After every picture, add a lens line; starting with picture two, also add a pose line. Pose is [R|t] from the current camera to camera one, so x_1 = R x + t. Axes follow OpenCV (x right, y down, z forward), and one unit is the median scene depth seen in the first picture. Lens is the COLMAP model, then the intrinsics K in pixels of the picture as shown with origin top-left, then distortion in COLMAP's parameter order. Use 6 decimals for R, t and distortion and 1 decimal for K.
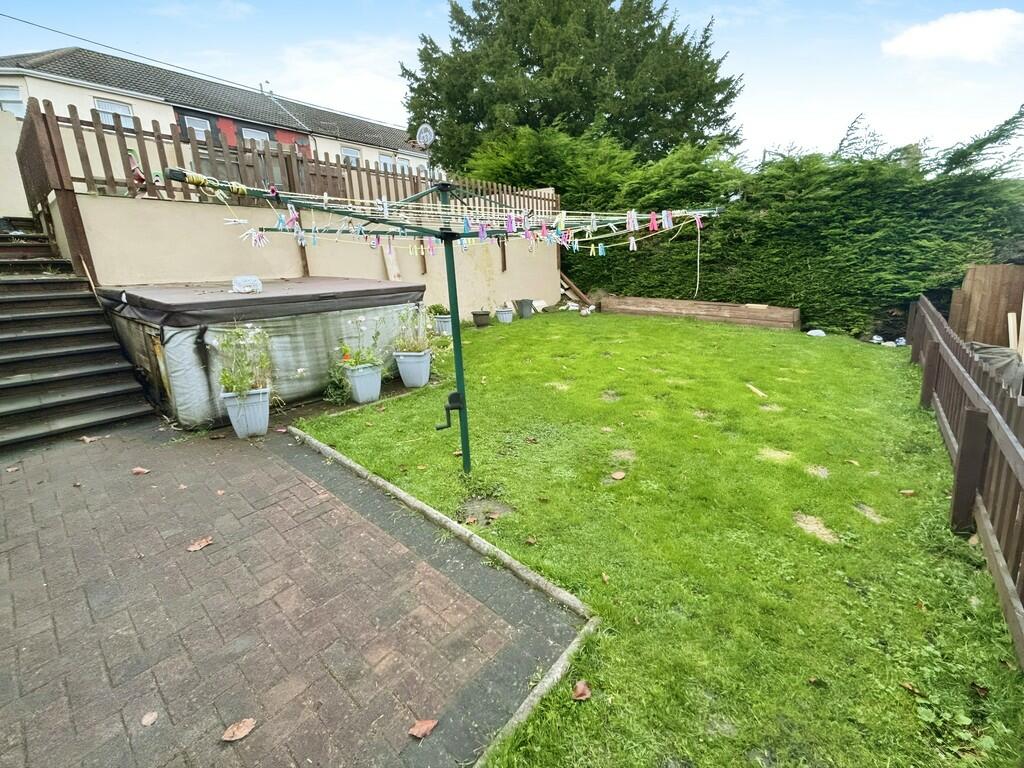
lens RADIAL K [[402.5, 0, 551.3], [0, 402.5, 380.4], [0, 0, 1]] dist [-0.013267, 0.004761]
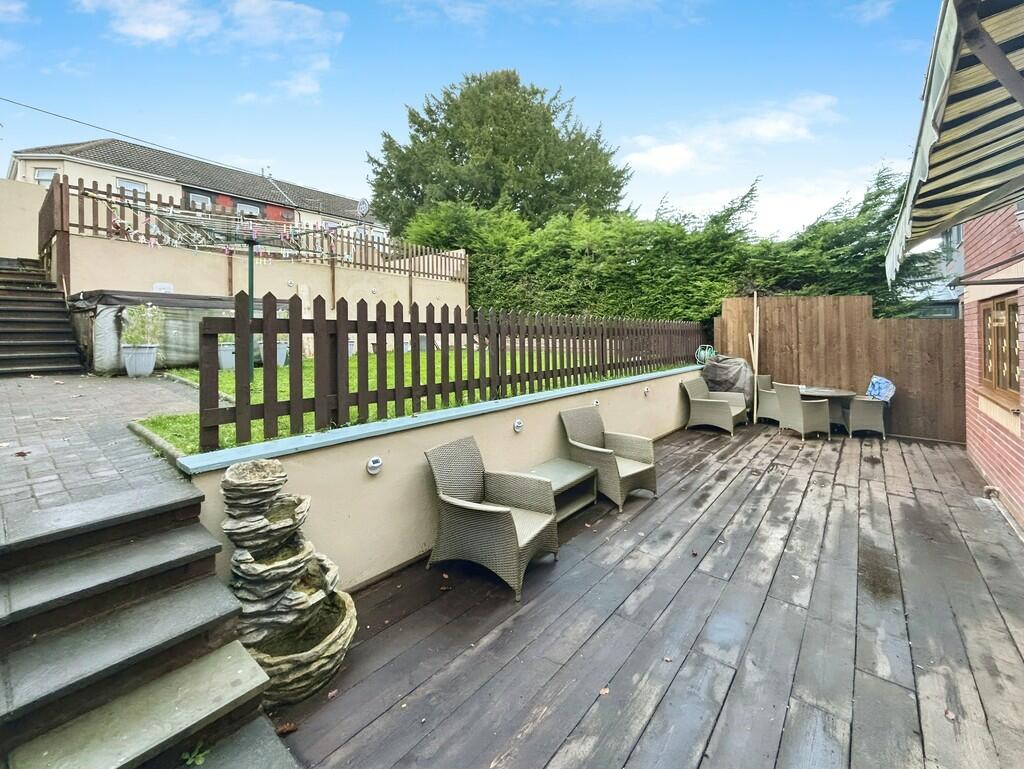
lens RADIAL K [[430.9, 0, 511.9], [0, 430.9, 379.6], [0, 0, 1]] dist [-0.000325, -0.000259]
pose [[0.997911, 0.035157, -0.054192, 0.303238], [-0.044571, 0.981970, -0.183708, 0.159158], [0.046756, 0.185740, 0.981486, -0.211587]]
